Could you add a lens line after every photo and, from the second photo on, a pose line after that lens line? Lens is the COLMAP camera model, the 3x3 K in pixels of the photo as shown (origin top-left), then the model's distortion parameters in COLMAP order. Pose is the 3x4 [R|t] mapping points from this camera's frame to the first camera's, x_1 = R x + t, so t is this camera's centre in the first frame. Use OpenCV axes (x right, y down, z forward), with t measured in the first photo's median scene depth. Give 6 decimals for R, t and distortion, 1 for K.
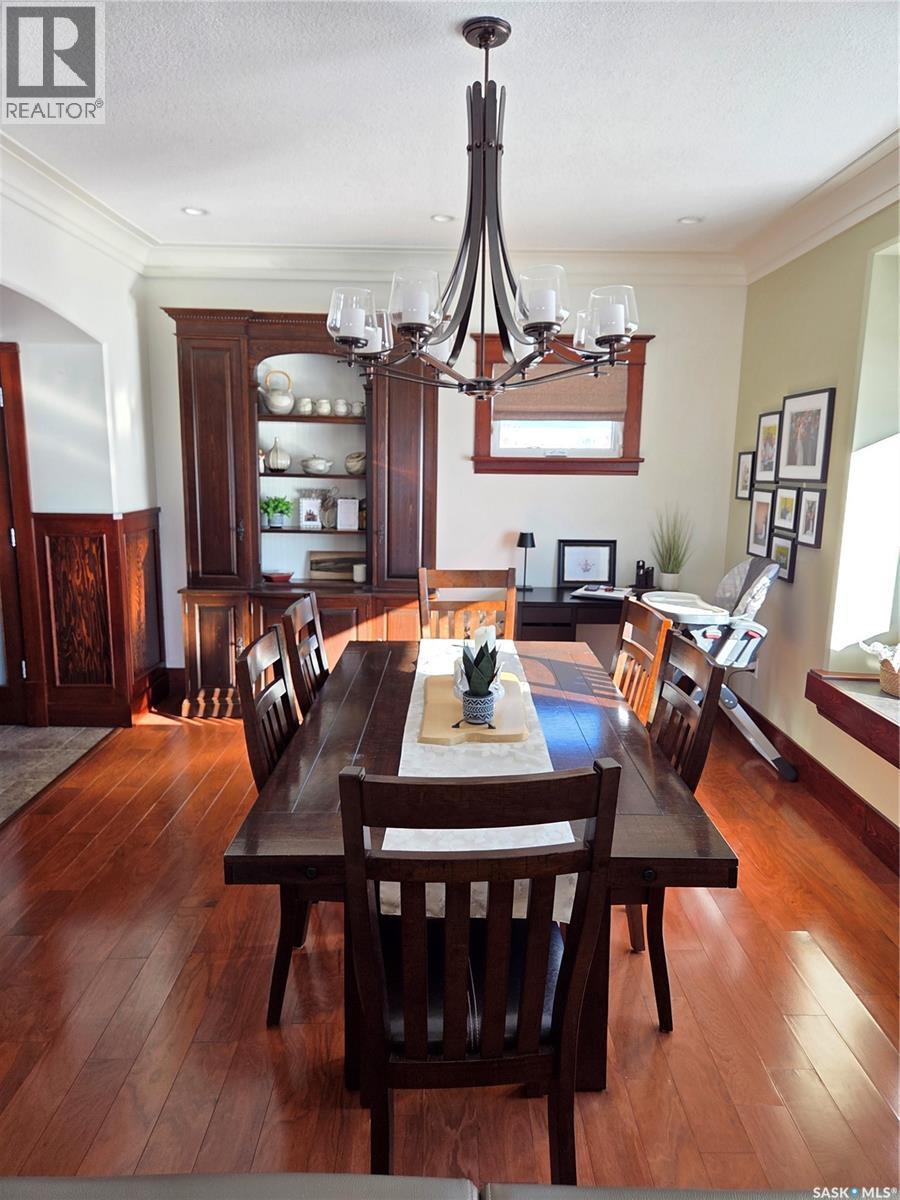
lens RADIAL K [[826.7, 0, 457.7], [0, 826.7, 599.6], [0, 0, 1]] dist [0.053471, -0.003419]
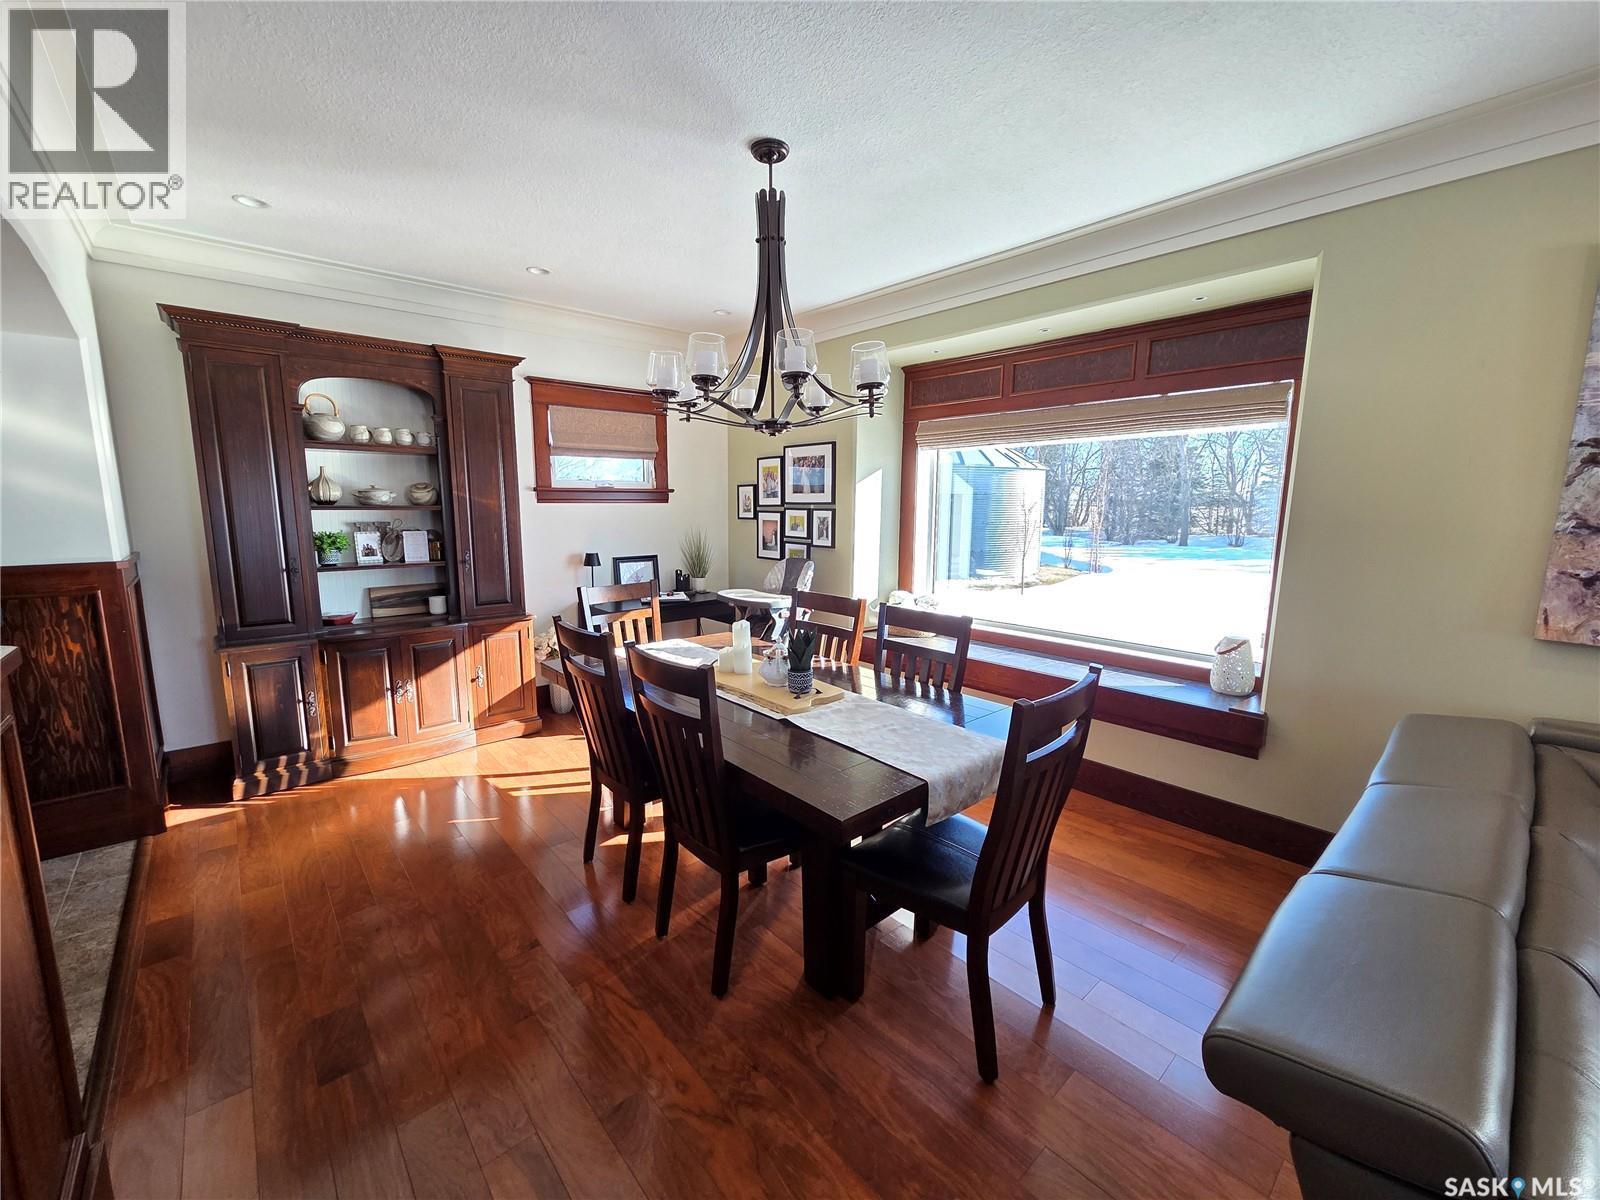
lens RADIAL K [[655.7, 0, 806.8], [0, 655.7, 599.7], [0, 0, 1]] dist [0.004222, -0.000614]
pose [[0.747493, -0.111344, 0.654872, -0.311821], [0.119794, 0.992284, 0.031975, -0.010635], [-0.653379, 0.054548, 0.755063, 0.122558]]
